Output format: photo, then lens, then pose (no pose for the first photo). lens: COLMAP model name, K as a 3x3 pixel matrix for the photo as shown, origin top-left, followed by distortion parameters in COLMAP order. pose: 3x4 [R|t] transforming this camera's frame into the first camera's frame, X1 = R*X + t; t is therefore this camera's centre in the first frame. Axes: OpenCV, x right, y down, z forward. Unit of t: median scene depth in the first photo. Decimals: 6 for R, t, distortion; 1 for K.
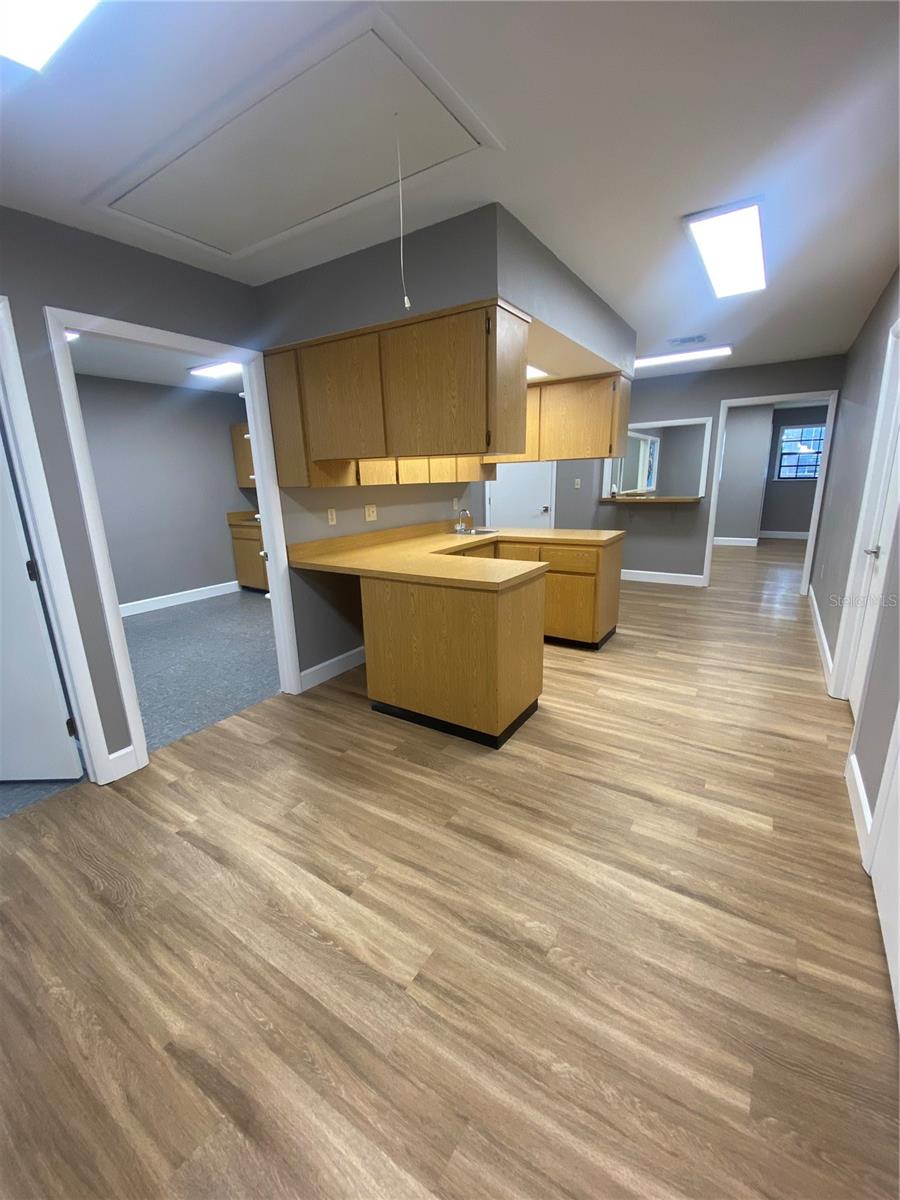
lens RADIAL K [[490.1, 0, 450.8], [0, 490.1, 601.1], [0, 0, 1]] dist [0.003059, -0.011212]
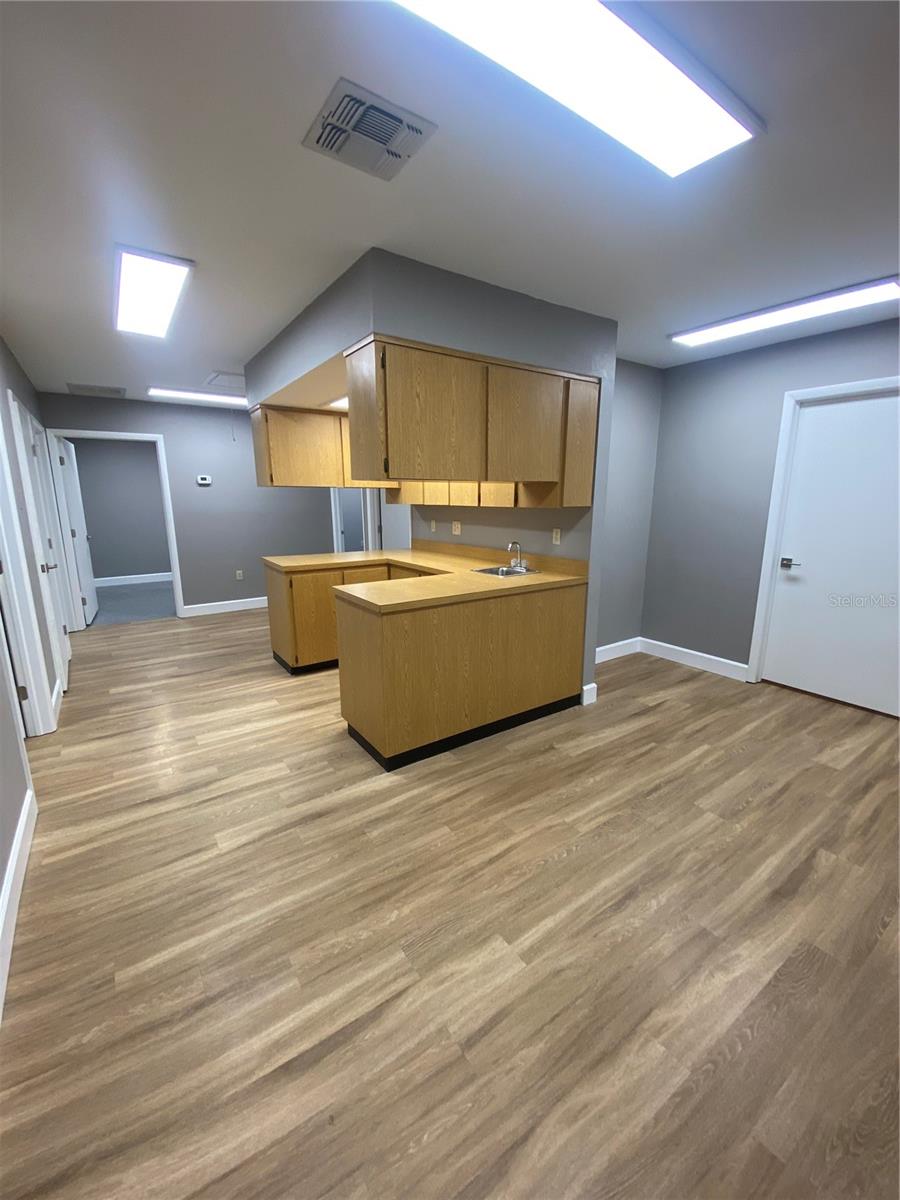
lens RADIAL K [[490.1, 0, 450.7], [0, 490.1, 599.6], [0, 0, 1]] dist [0.003059, -0.011212]
pose [[-0.384434, 0.216719, -0.897354, 1.006858], [-0.218118, 0.923207, 0.316406, -0.420211], [0.897015, 0.317366, -0.307642, 1.507362]]
